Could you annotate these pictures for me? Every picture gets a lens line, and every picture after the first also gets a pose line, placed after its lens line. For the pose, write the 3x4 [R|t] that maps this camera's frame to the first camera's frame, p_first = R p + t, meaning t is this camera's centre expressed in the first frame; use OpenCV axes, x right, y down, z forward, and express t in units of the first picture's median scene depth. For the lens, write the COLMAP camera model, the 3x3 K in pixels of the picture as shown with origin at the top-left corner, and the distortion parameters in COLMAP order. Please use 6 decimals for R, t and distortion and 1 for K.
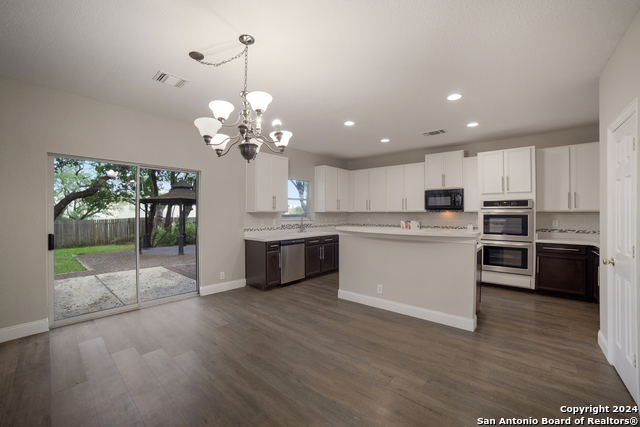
lens RADIAL K [[257.4, 0, 318.0], [0, 257.4, 212.3], [0, 0, 1]] dist [-0.041214, 0.001357]
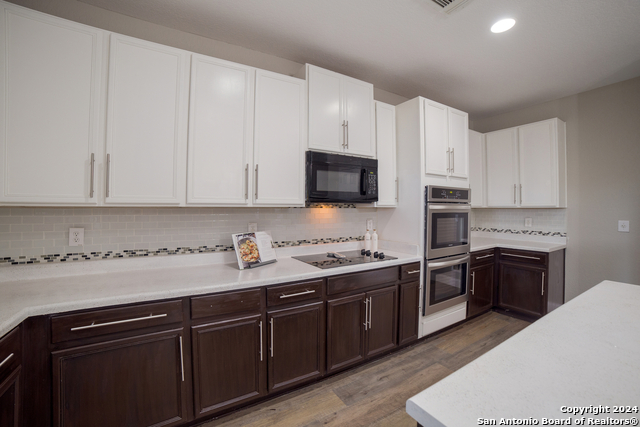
lens RADIAL K [[257.4, 0, 317.5], [0, 257.4, 205.7], [0, 0, 1]] dist [-0.041214, 0.001357]
pose [[0.300919, 0.015334, 0.953526, 0.063951], [-0.001866, 0.999878, -0.015491, 0.003598], [-0.953648, 0.002882, 0.300911, 1.033608]]
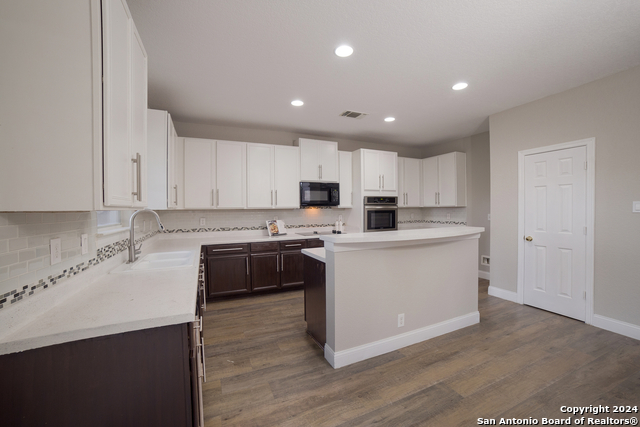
lens RADIAL K [[257.4, 0, 318.6], [0, 257.4, 212.8], [0, 0, 1]] dist [-0.041214, 0.001357]
pose [[0.420767, -0.017389, 0.907002, -0.358907], [0.007888, 0.999849, 0.015510, 0.001273], [-0.907134, 0.000628, 0.420840, 0.714999]]
